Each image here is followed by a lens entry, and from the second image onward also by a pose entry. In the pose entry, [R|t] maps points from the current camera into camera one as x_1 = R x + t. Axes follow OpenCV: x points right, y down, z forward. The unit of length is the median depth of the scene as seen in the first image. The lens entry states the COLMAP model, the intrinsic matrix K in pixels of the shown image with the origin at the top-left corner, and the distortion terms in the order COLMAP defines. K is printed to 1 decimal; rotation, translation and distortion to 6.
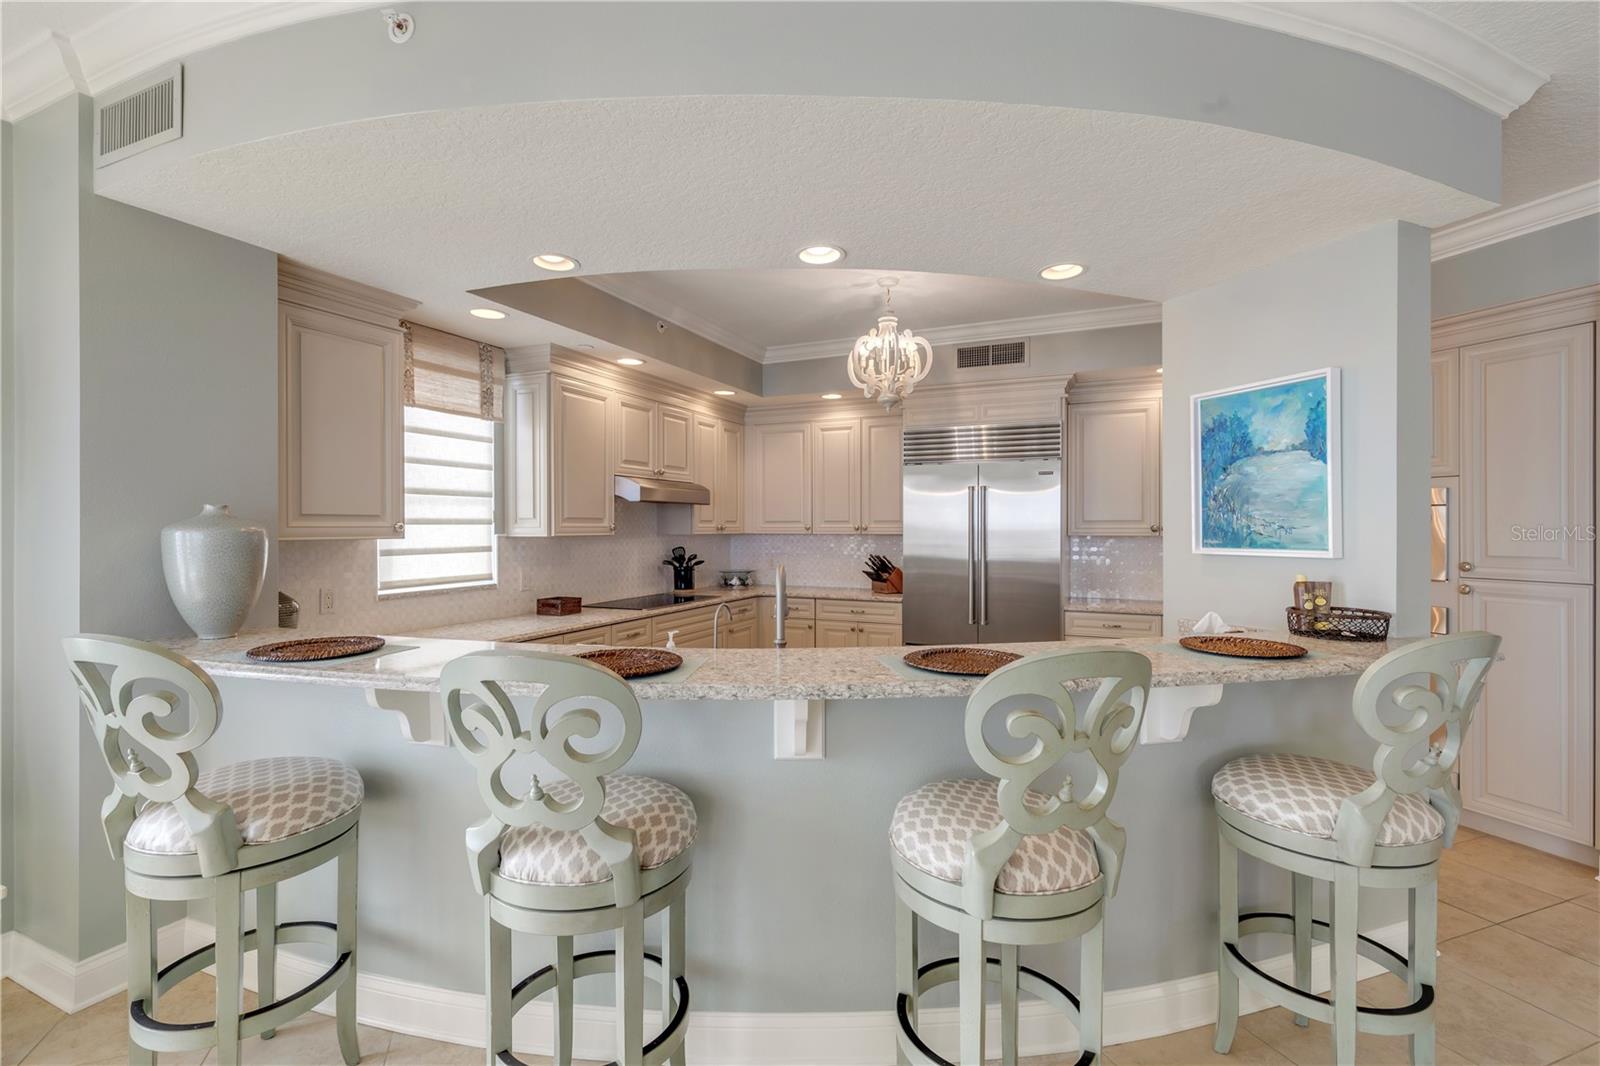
lens RADIAL K [[722.0, 0, 793.1], [0, 722.0, 529.8], [0, 0, 1]] dist [0.007105, -0.001595]
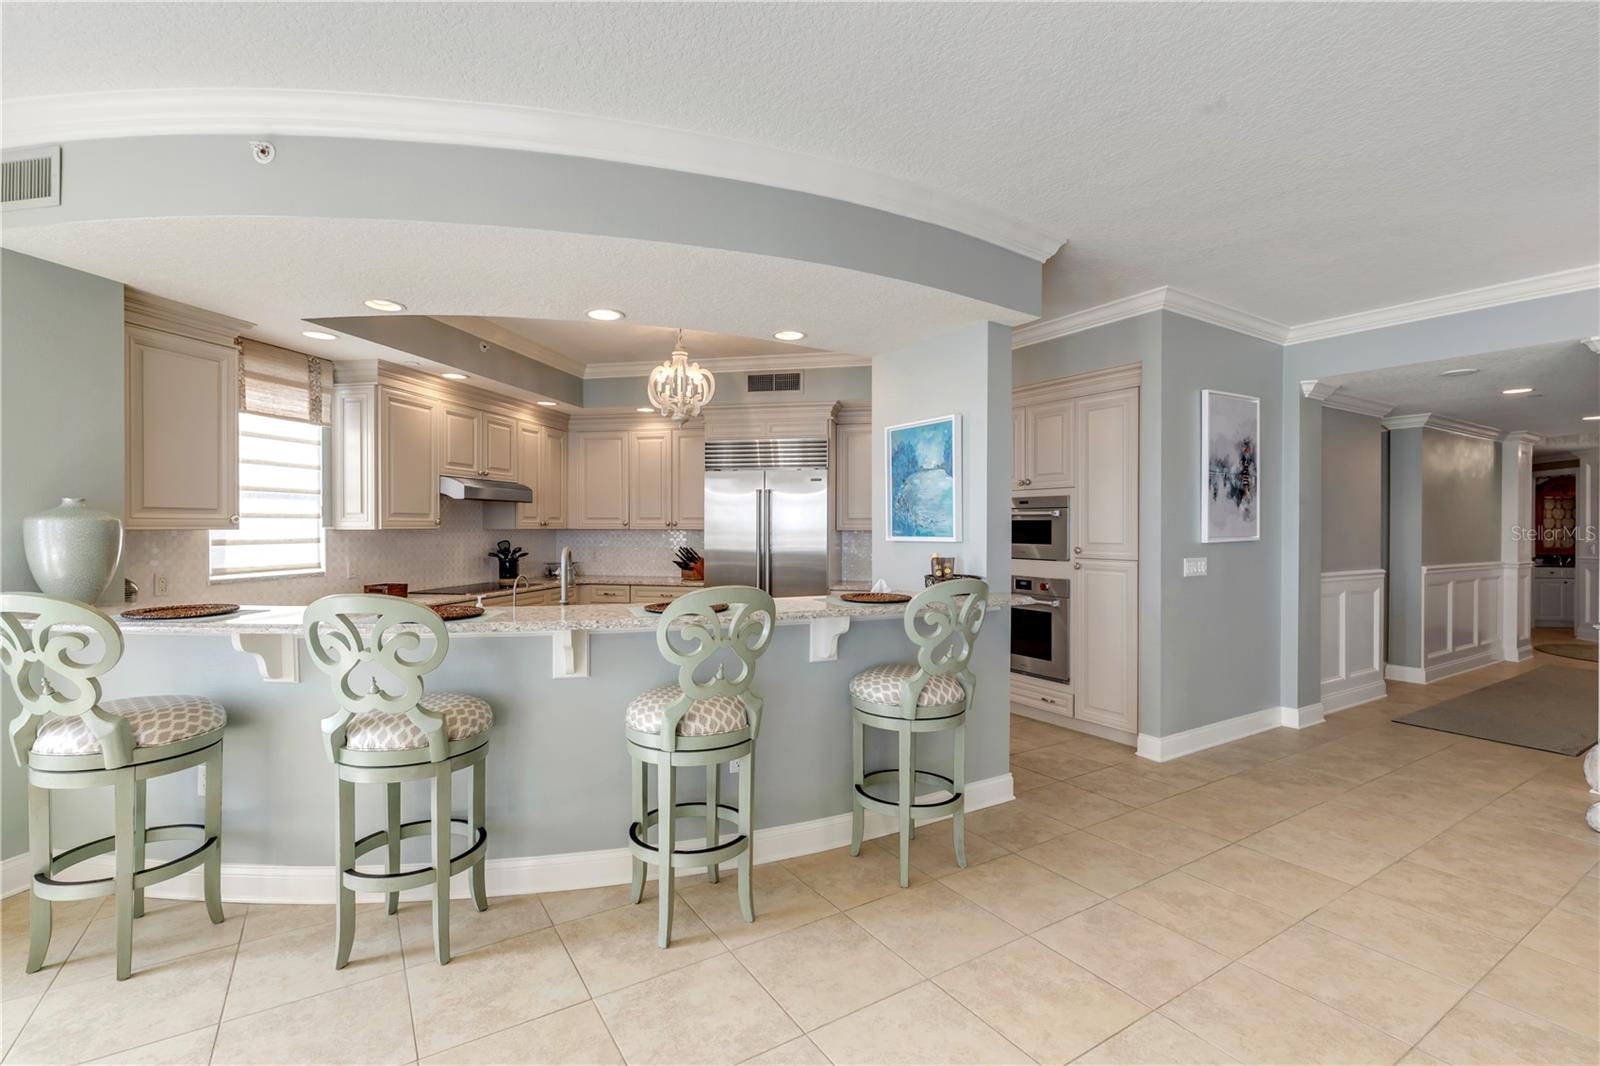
lens RADIAL K [[722.0, 0, 796.6], [0, 722.0, 529.8], [0, 0, 1]] dist [0.007105, -0.001595]
pose [[0.978588, 0.001415, 0.205822, 0.091257], [-0.001334, 0.999999, -0.000535, 0.012091], [-0.205822, 0.000249, 0.978589, -0.306275]]
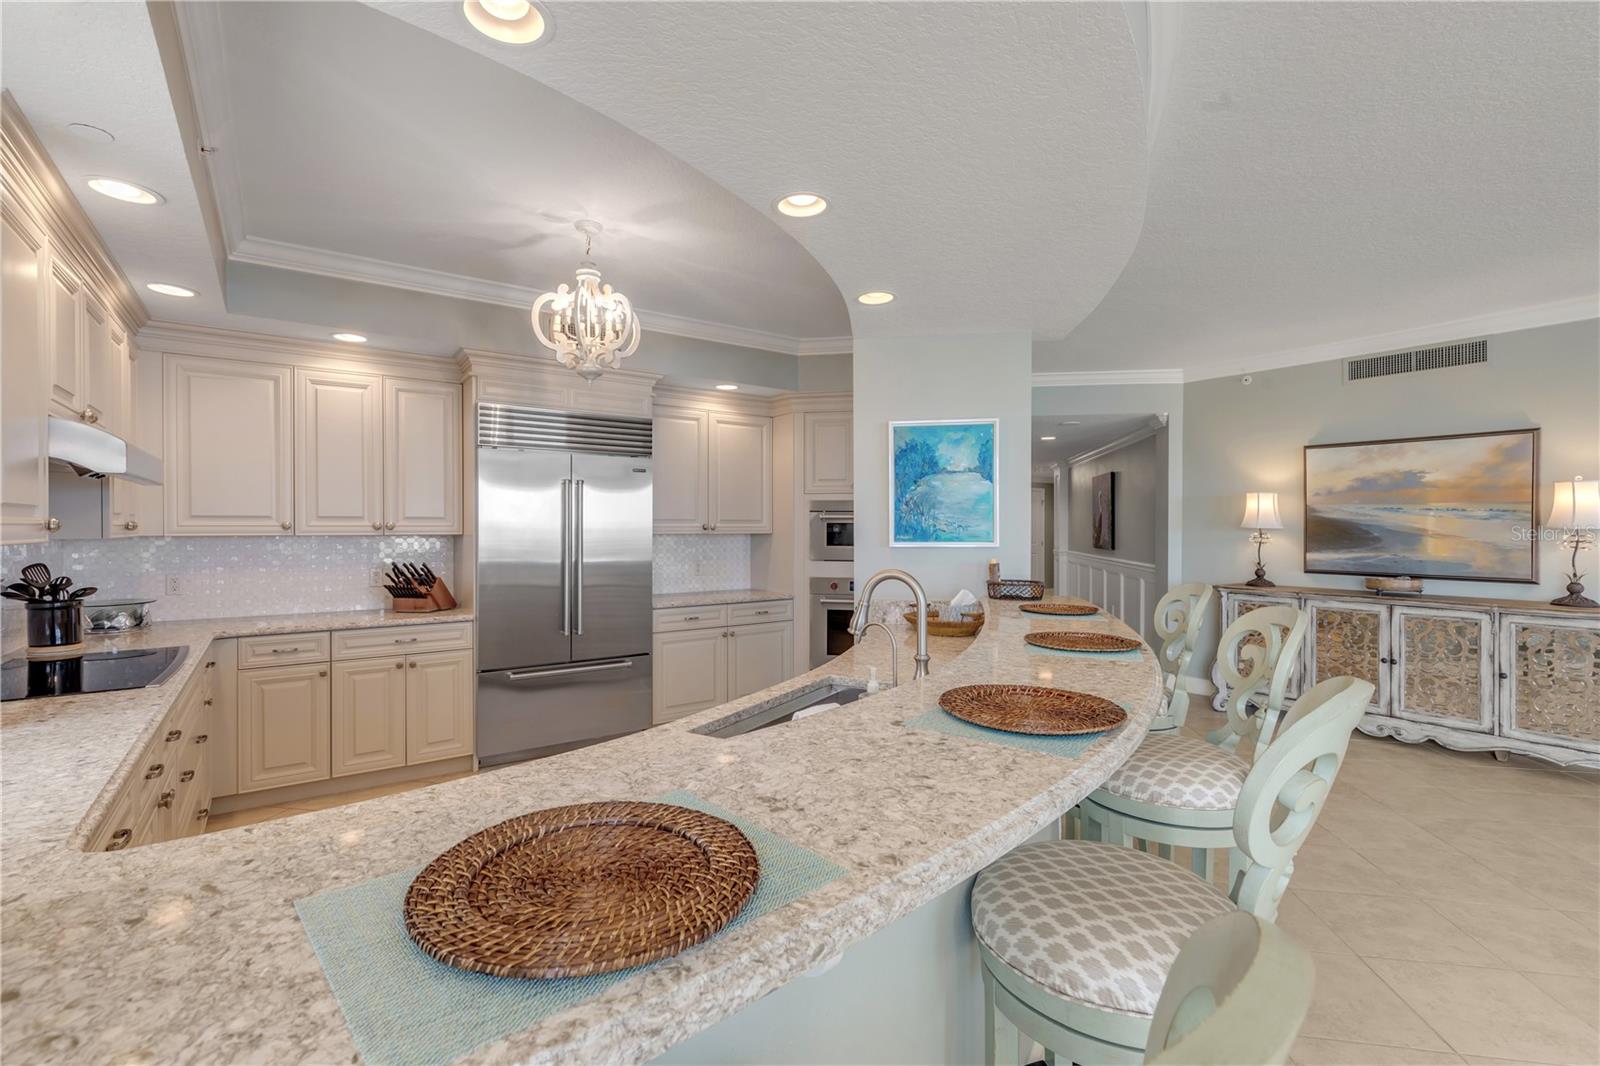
lens RADIAL K [[722.0, 0, 793.9], [0, 722.0, 531.9], [0, 0, 1]] dist [0.007105, -0.001595]
pose [[0.501164, -0.006504, 0.865328, -0.584982], [0.002458, 0.999978, 0.006092, -0.001492], [-0.865349, -0.000926, 0.501170, 0.484222]]
